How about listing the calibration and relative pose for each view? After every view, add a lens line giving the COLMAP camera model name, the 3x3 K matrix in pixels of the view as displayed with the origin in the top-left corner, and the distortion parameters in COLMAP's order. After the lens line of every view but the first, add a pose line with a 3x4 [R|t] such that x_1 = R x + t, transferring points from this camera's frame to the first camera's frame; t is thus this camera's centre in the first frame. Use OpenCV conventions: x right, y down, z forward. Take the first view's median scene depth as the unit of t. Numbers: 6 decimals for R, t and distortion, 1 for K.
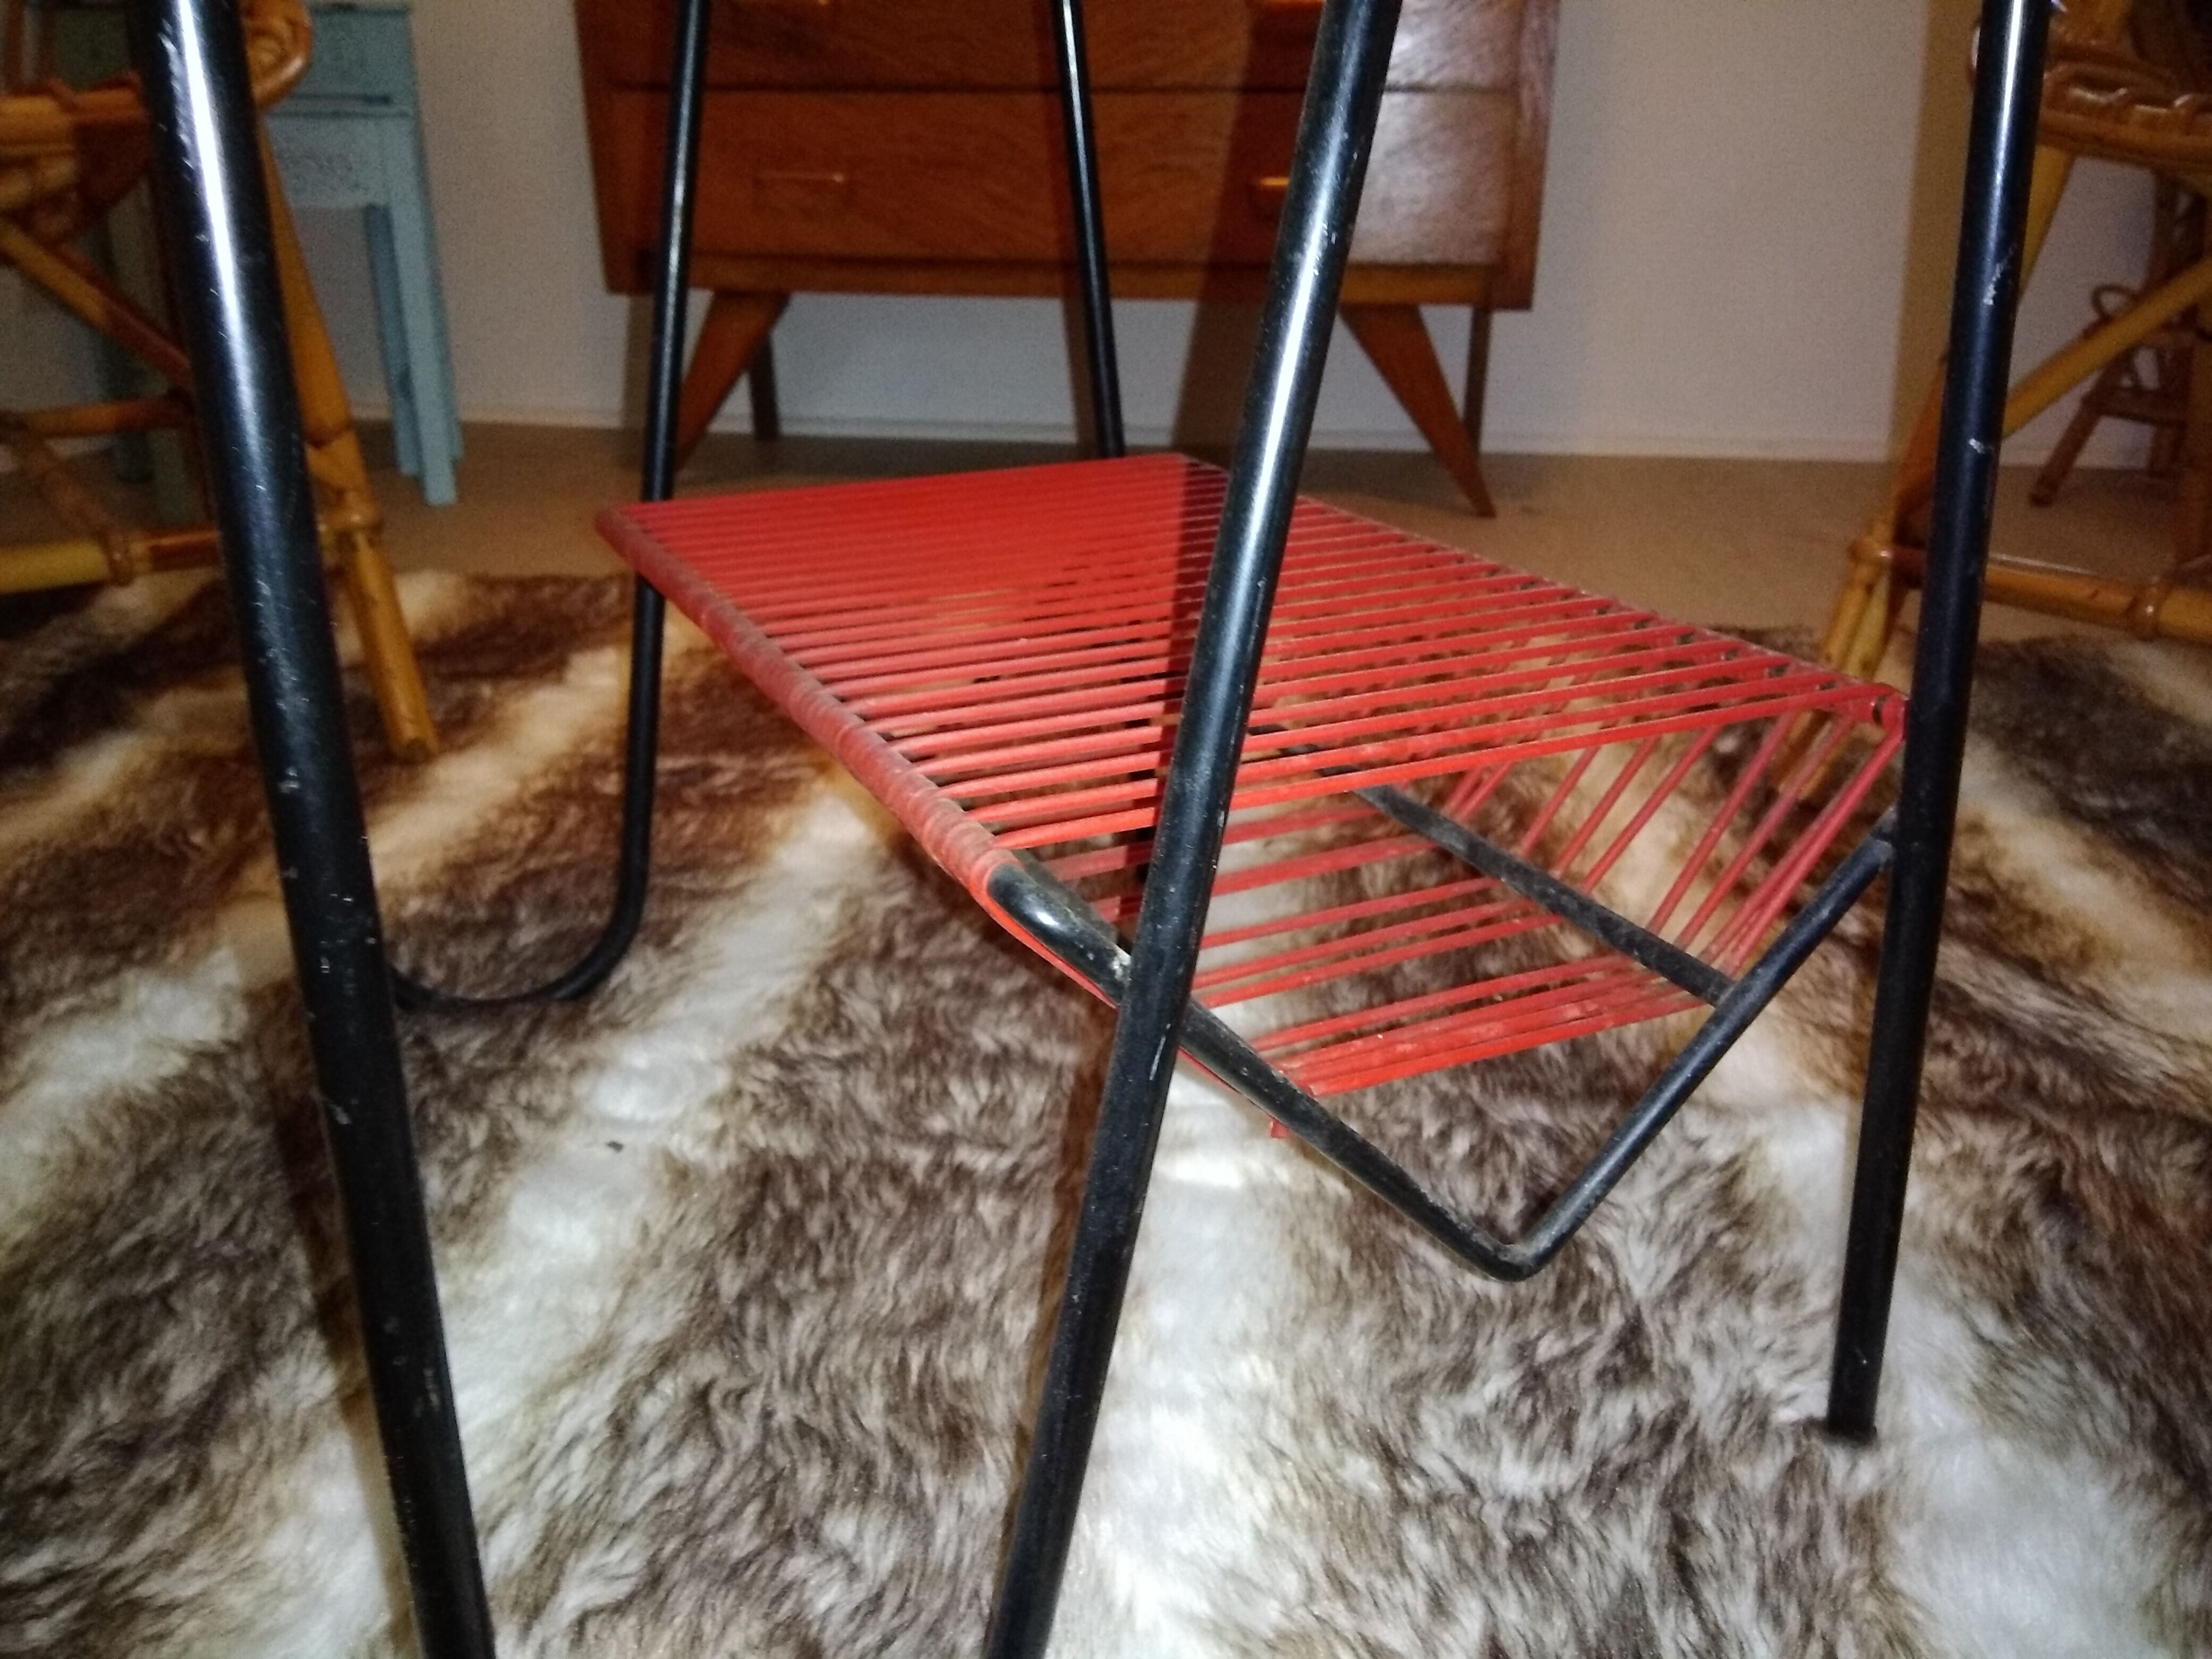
lens RADIAL K [[1736.8, 0, 1108.0], [0, 1736.8, 785.0], [0, 0, 1]] dist [0.092800, -0.169578]
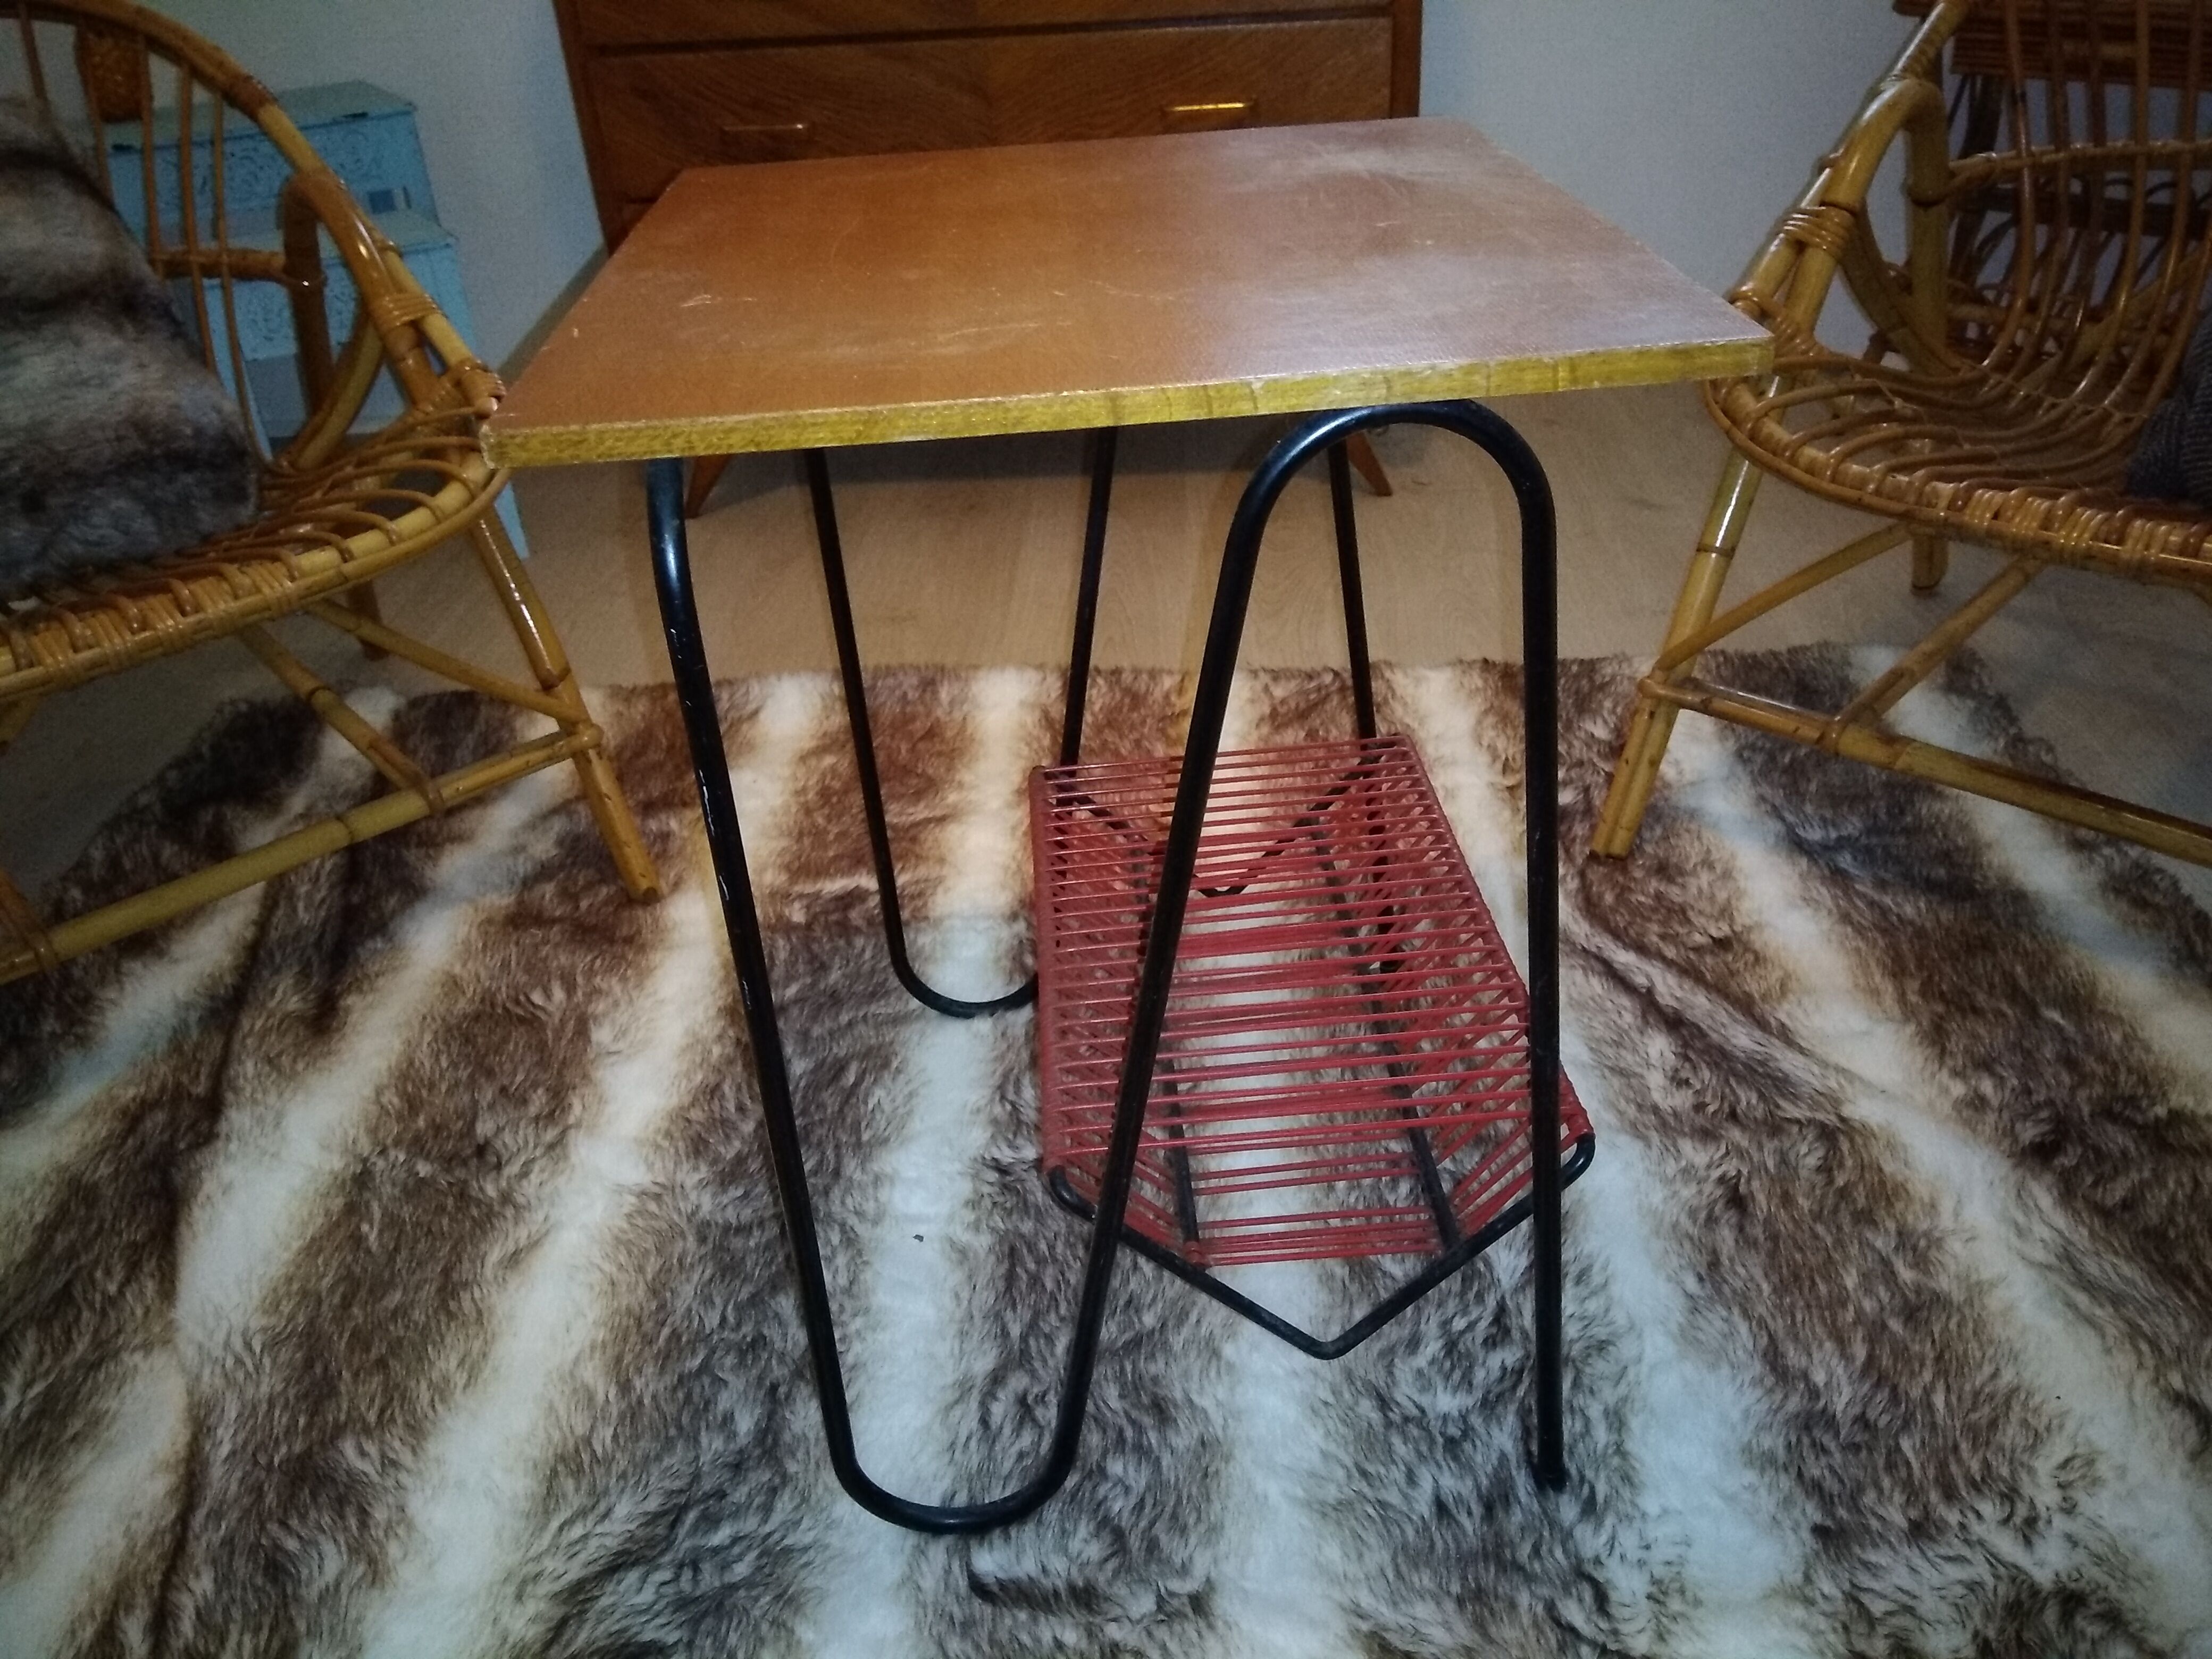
lens RADIAL K [[1710.3, 0, 1100.9], [0, 1710.3, 824.7], [0, 0, 1]] dist [0.095704, -0.165130]
pose [[0.994995, -0.093549, 0.035121, -0.146521], [0.085252, 0.978078, 0.189987, -0.586824], [-0.052125, -0.186042, 0.981158, -0.700508]]
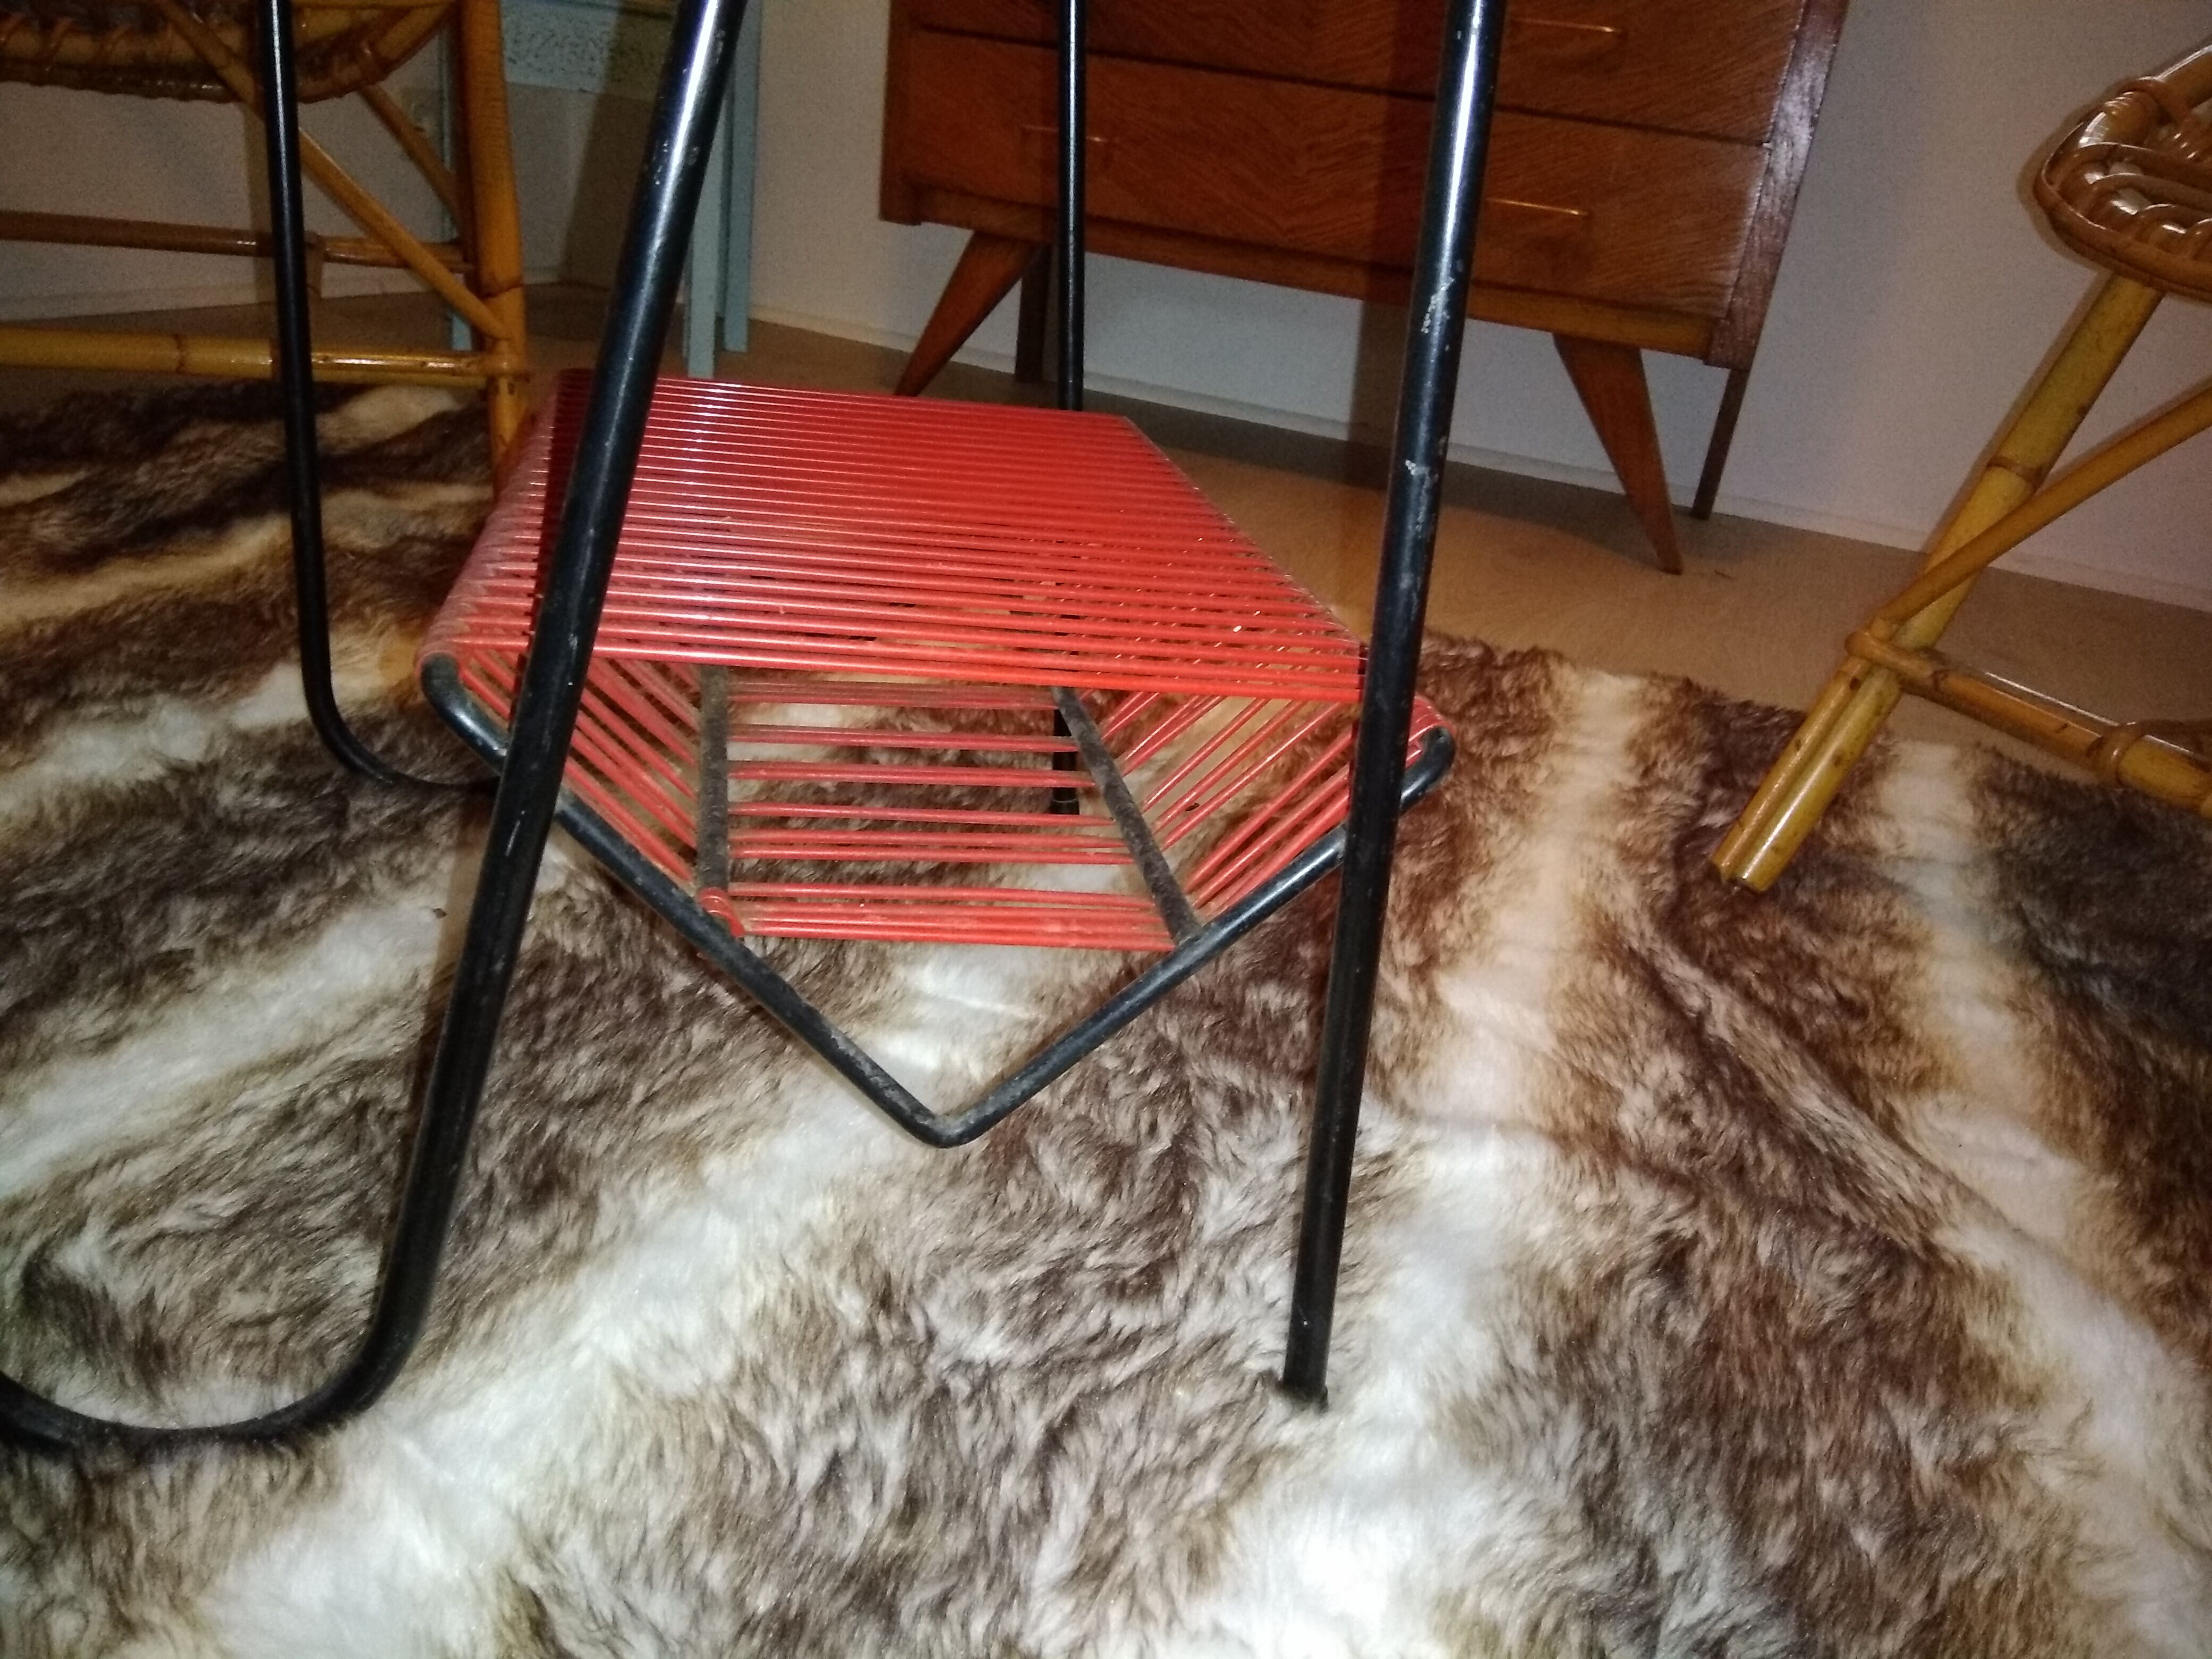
lens RADIAL K [[1710.3, 0, 1100.9], [0, 1710.3, 824.7], [0, 0, 1]] dist [0.095704, -0.165130]
pose [[0.960882, 0.210150, -0.180395, 0.388081], [-0.204234, 0.977594, 0.050982, 0.003257], [0.187067, -0.012145, 0.982272, -0.040911]]
